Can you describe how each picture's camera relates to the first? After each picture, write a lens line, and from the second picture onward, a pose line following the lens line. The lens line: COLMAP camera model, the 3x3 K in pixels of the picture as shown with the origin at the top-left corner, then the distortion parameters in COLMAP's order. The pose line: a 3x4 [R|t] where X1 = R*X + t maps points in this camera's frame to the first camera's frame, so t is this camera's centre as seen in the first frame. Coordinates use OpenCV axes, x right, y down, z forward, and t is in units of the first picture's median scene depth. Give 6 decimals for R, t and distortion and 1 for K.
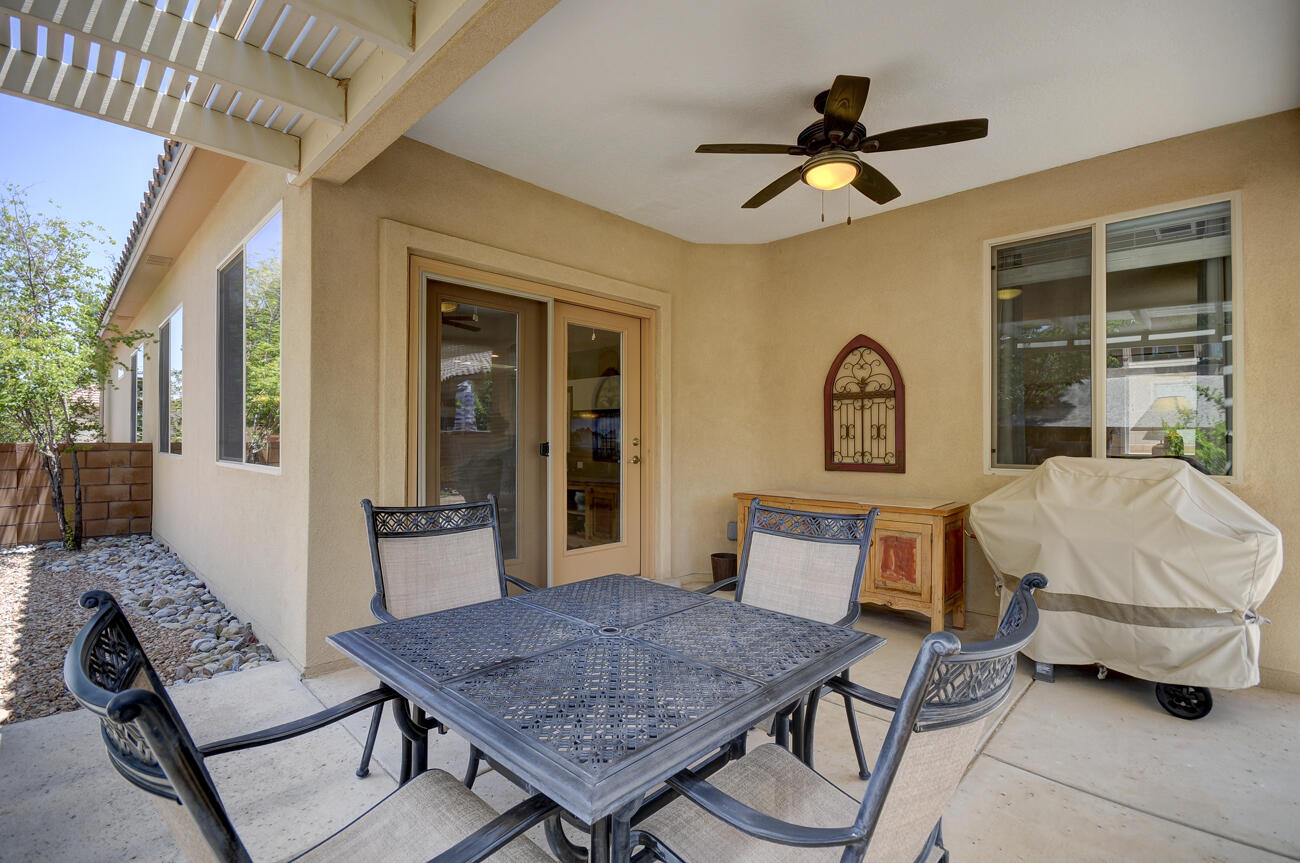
lens RADIAL K [[606.6, 0, 644.0], [0, 606.6, 443.8], [0, 0, 1]] dist [-0.026078, -0.000499]
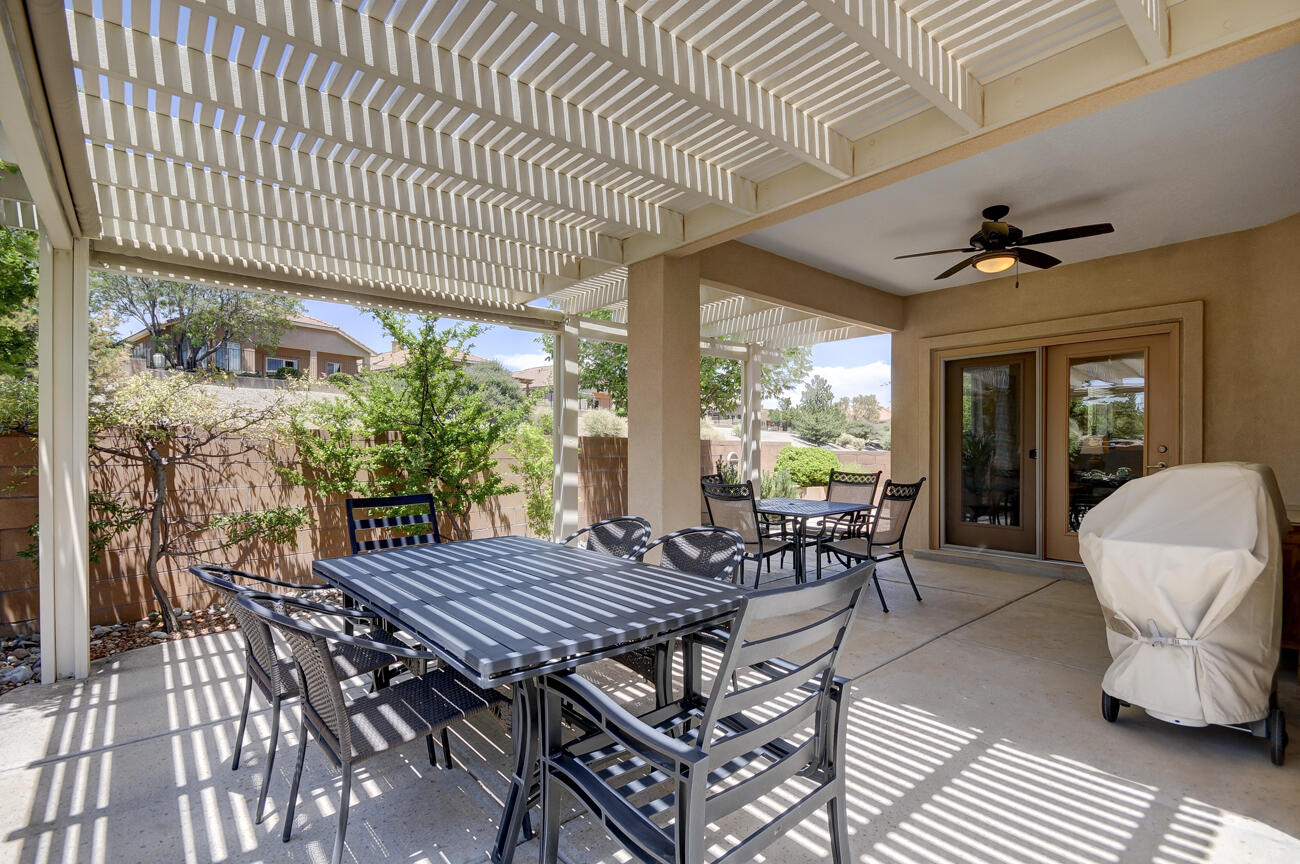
lens RADIAL K [[586.9, 0, 654.6], [0, 586.9, 447.8], [0, 0, 1]] dist [0.002810, 0.000351]
pose [[-0.091416, -0.007726, -0.995783, 1.131959], [-0.006408, 0.999954, -0.007170, 0.009408], [0.995792, 0.005725, -0.091462, 0.201112]]
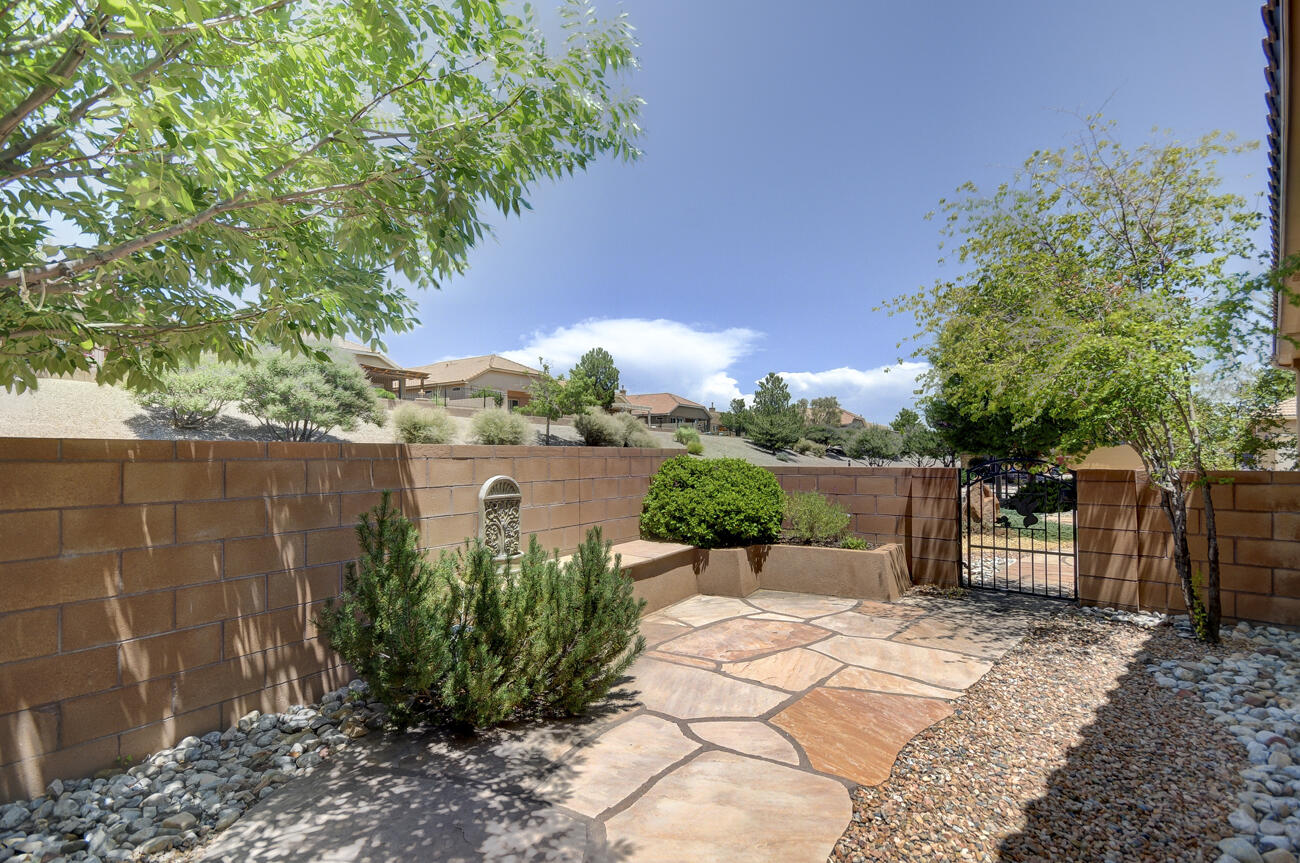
lens RADIAL K [[606.6, 0, 644.0], [0, 606.6, 443.8], [0, 0, 1]] dist [-0.026078, -0.000499]
pose [[-0.037643, -0.025877, -0.998956, -0.421011], [-0.000723, 0.999665, -0.025868, -0.019827], [0.999291, -0.000252, -0.037649, 0.579960]]
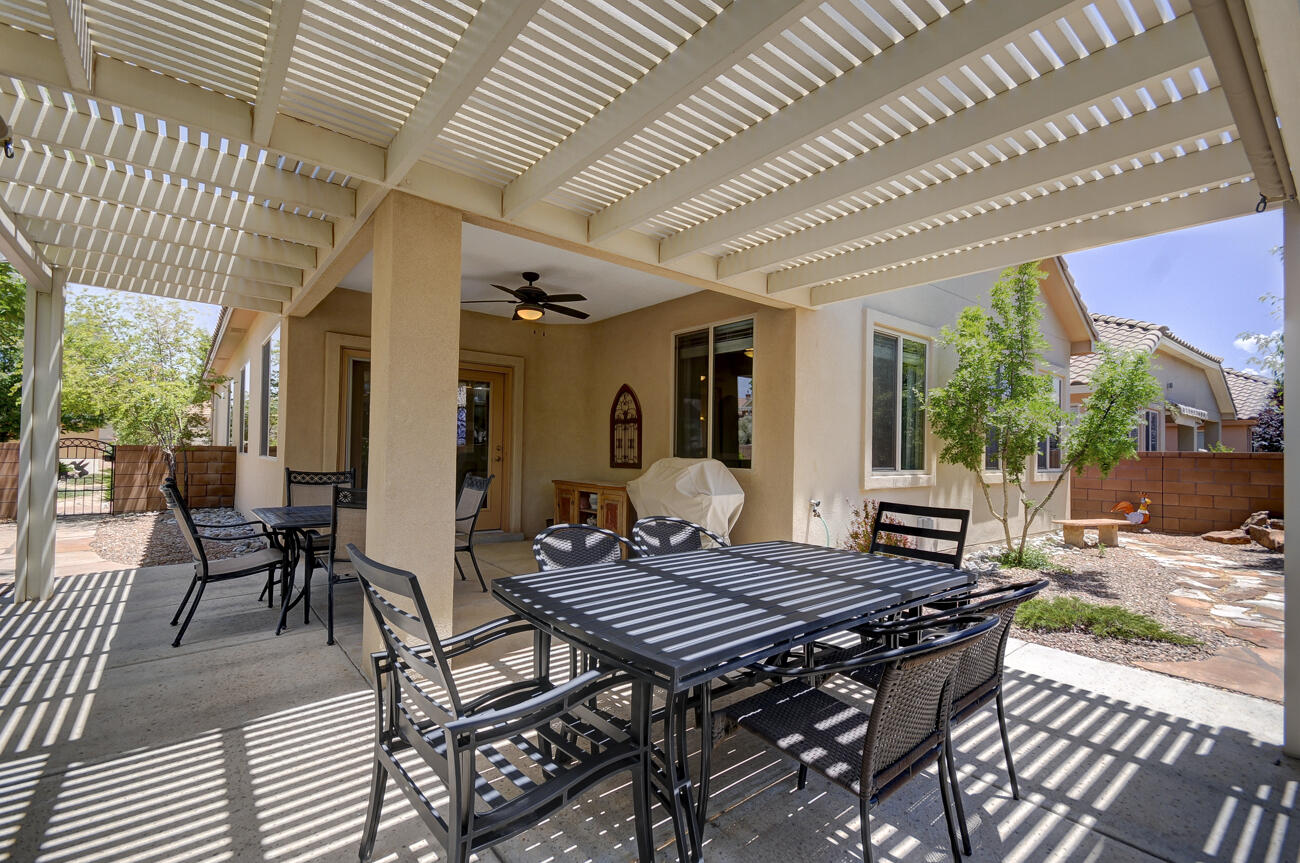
lens RADIAL K [[586.9, 0, 654.6], [0, 586.9, 447.3], [0, 0, 1]] dist [0.002810, 0.000351]
pose [[0.994067, 0.012661, -0.108026, 0.584455], [-0.014225, 0.999805, -0.013714, 0.010796], [0.107831, 0.015169, 0.994053, -0.544447]]
